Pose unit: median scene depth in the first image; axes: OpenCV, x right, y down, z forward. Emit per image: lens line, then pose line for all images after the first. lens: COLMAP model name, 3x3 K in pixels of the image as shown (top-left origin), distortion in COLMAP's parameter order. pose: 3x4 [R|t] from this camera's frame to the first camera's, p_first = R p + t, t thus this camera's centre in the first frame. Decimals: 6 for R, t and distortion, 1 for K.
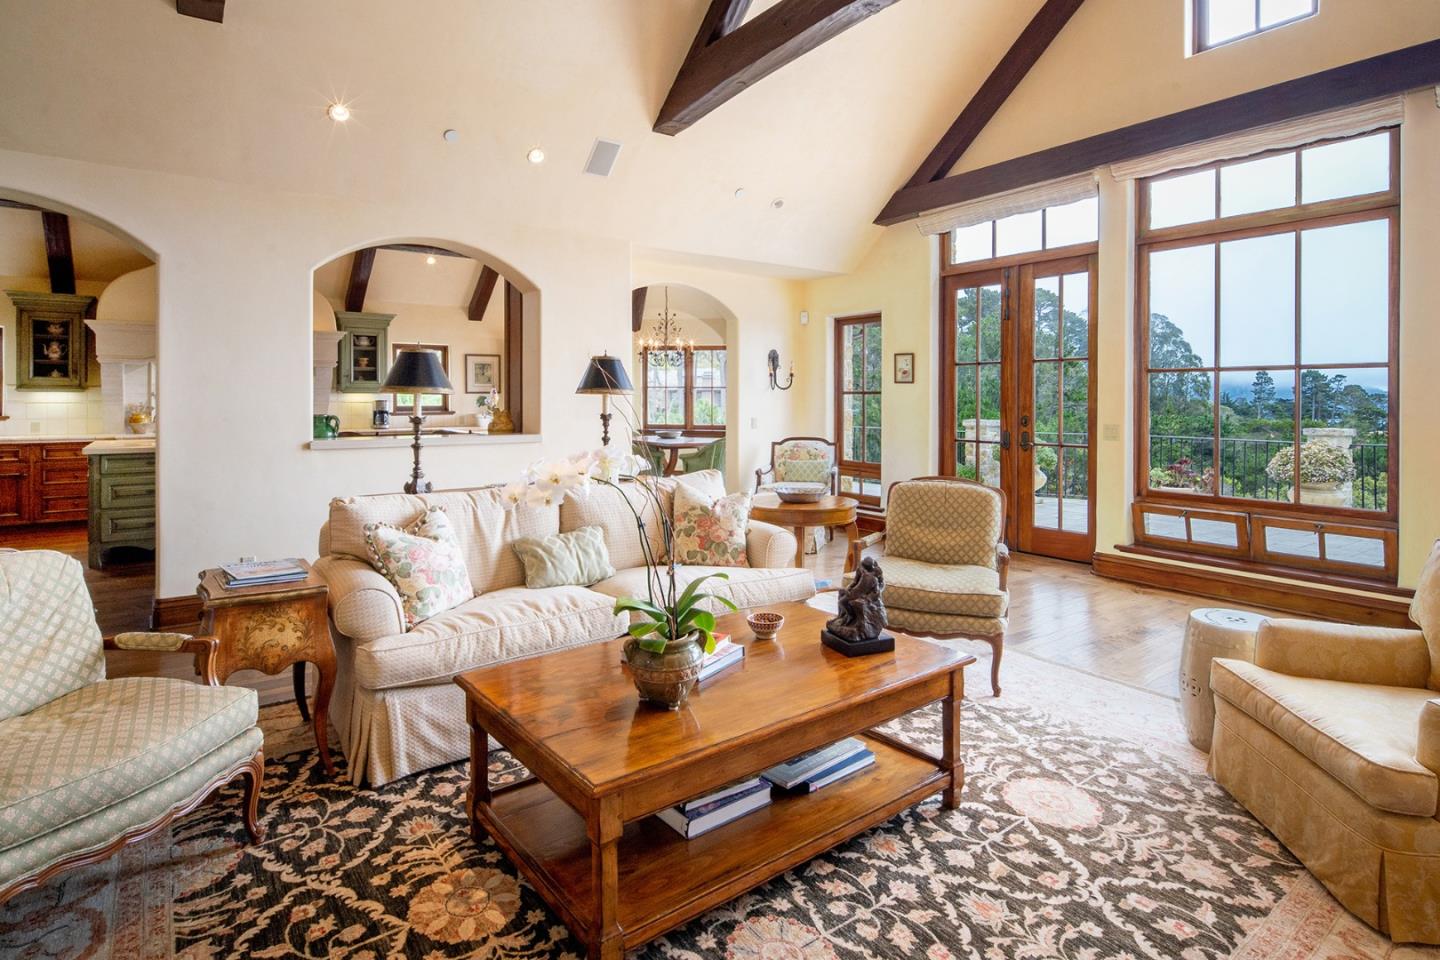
lens RADIAL K [[750.0, 0, 722.9], [0, 750.0, 405.4], [0, 0, 1]] dist [-0.000299, -0.000410]
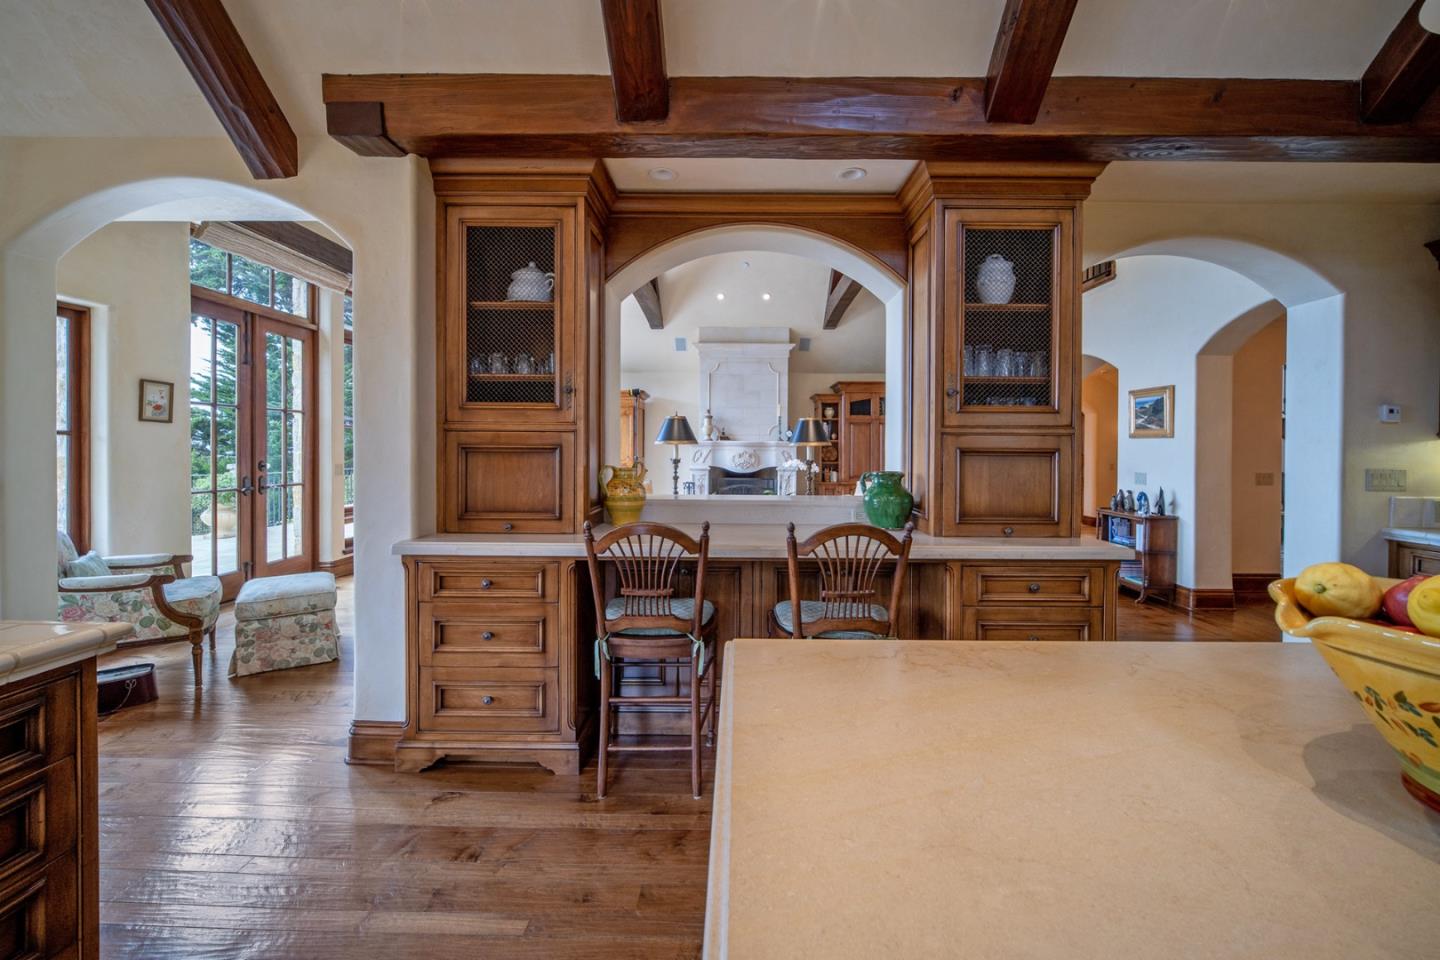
lens RADIAL K [[600.3, 0, 735.8], [0, 600.3, 455.3], [0, 0, 1]] dist [-0.004893, -0.000415]
pose [[-0.796245, -0.011911, 0.604857, -0.683125], [-0.002577, 0.999864, 0.016297, -0.009638], [-0.604968, 0.011418, -0.796168, 1.366037]]
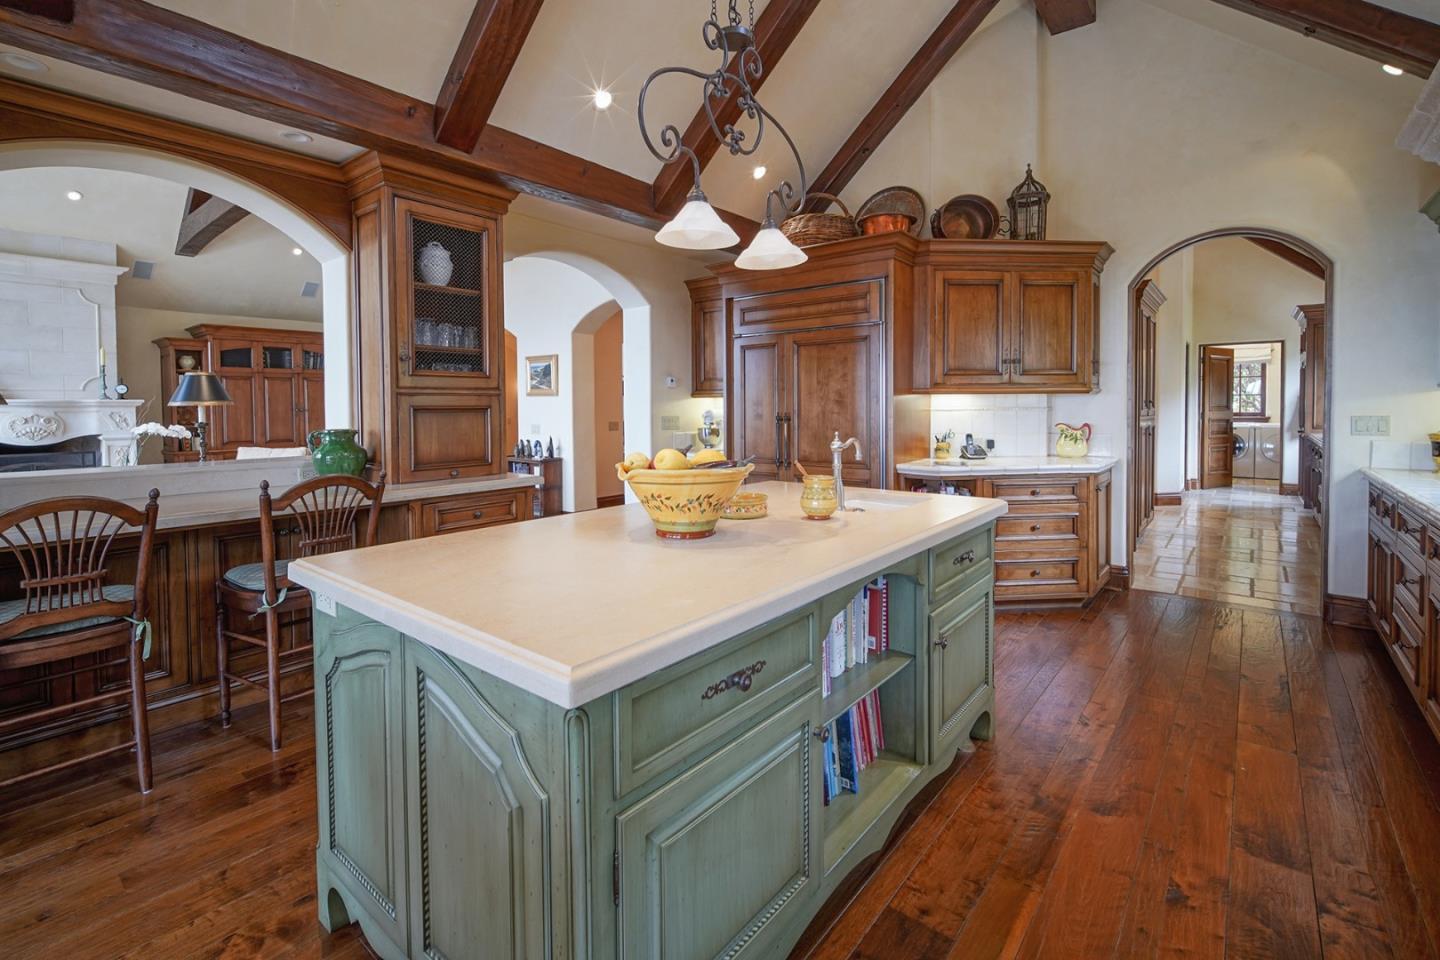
lens RADIAL K [[644.6, 0, 723.7], [0, 644.6, 415.0], [0, 0, 1]] dist [-0.000593, -0.000104]
pose [[-0.970389, 0.009809, -0.241349, -0.671399], [0.004890, 0.999768, 0.020972, -0.011086], [0.241498, 0.019171, -0.970212, 1.525937]]
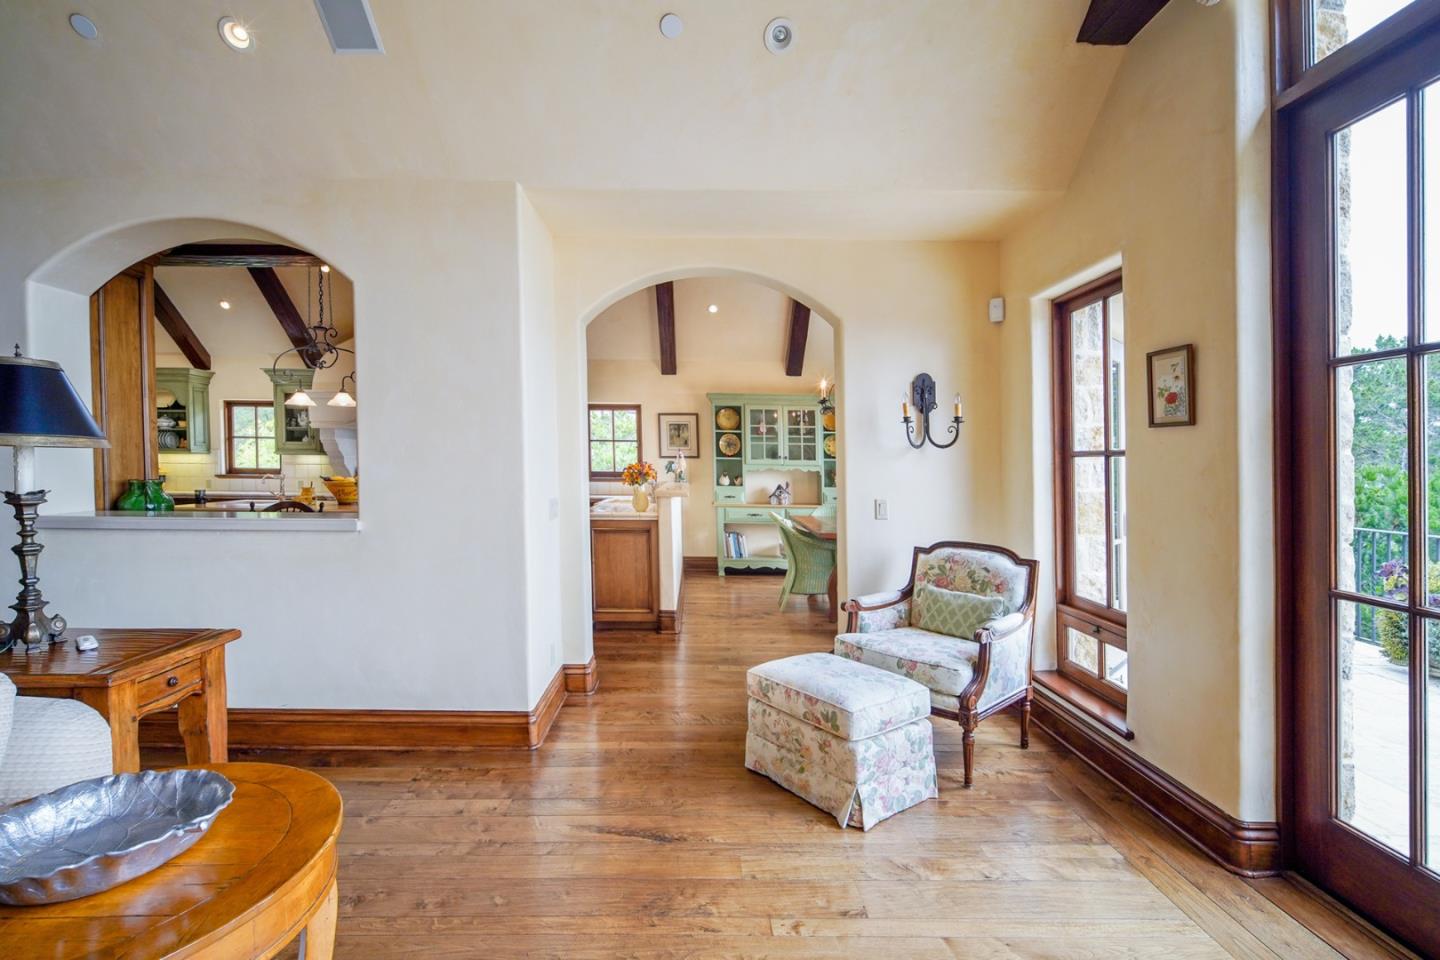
lens RADIAL K [[666.6, 0, 719.5], [0, 666.6, 451.6], [0, 0, 1]] dist [-0.015019, -0.000295]
pose [[0.808691, -0.004392, -0.588218, 0.309371], [-0.014264, 0.999532, -0.027074, -0.005200], [0.588061, 0.030285, 0.808249, 0.721722]]
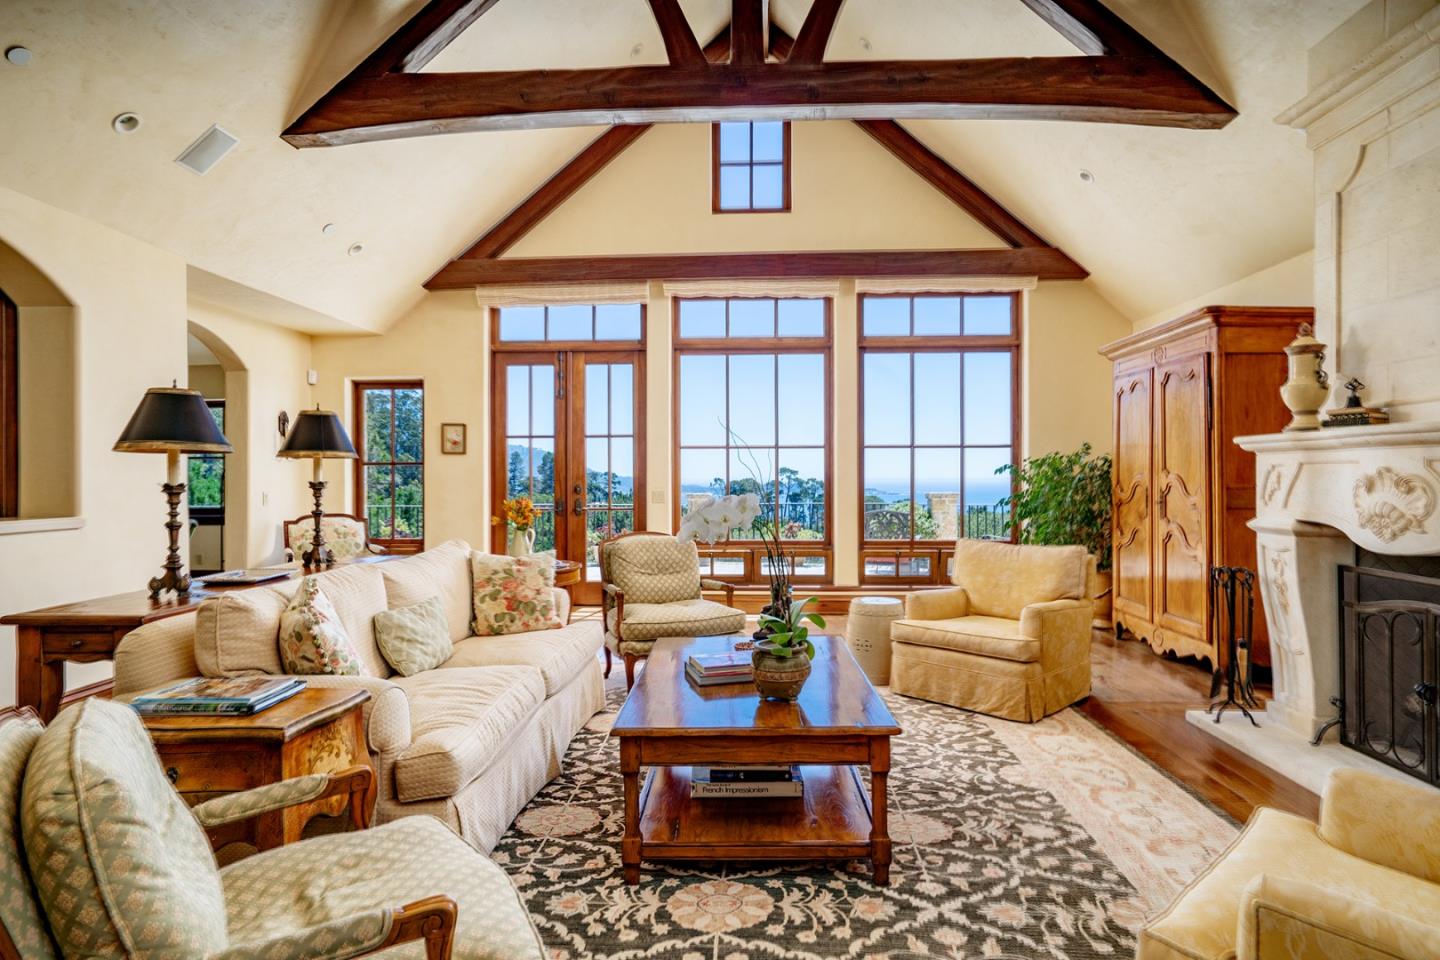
lens RADIAL K [[791.3, 0, 720.0], [0, 791.3, 480.0], [0, 0, 1]] dist [0.001334, 0.000299]
pose [[0.636986, -0.005579, 0.770855, -0.410917], [0.009711, 0.999953, -0.000787, 0.010974], [-0.770814, 0.007987, 0.637010, 0.081218]]
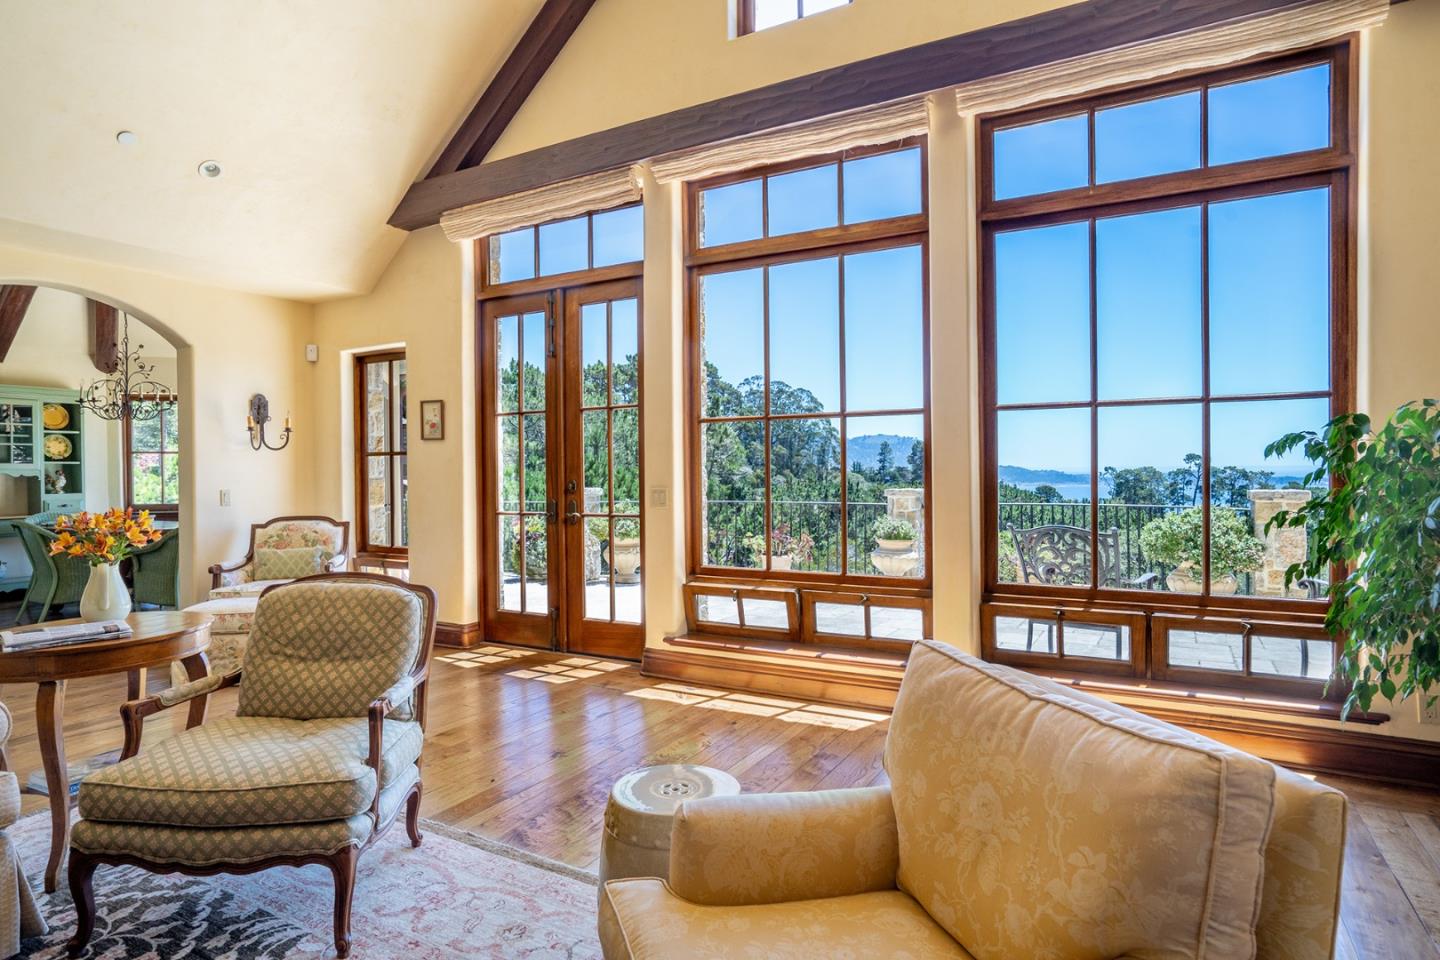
lens RADIAL K [[801.1, 0, 720.0], [0, 801.1, 480.0], [0, 0, 1]] dist [-0.019241, 0.000170]
pose [[0.913194, -0.016177, 0.407205, 0.217346], [0.015053, 0.999869, 0.005965, 0.012649], [-0.407248, 0.000682, 0.913317, 0.182802]]
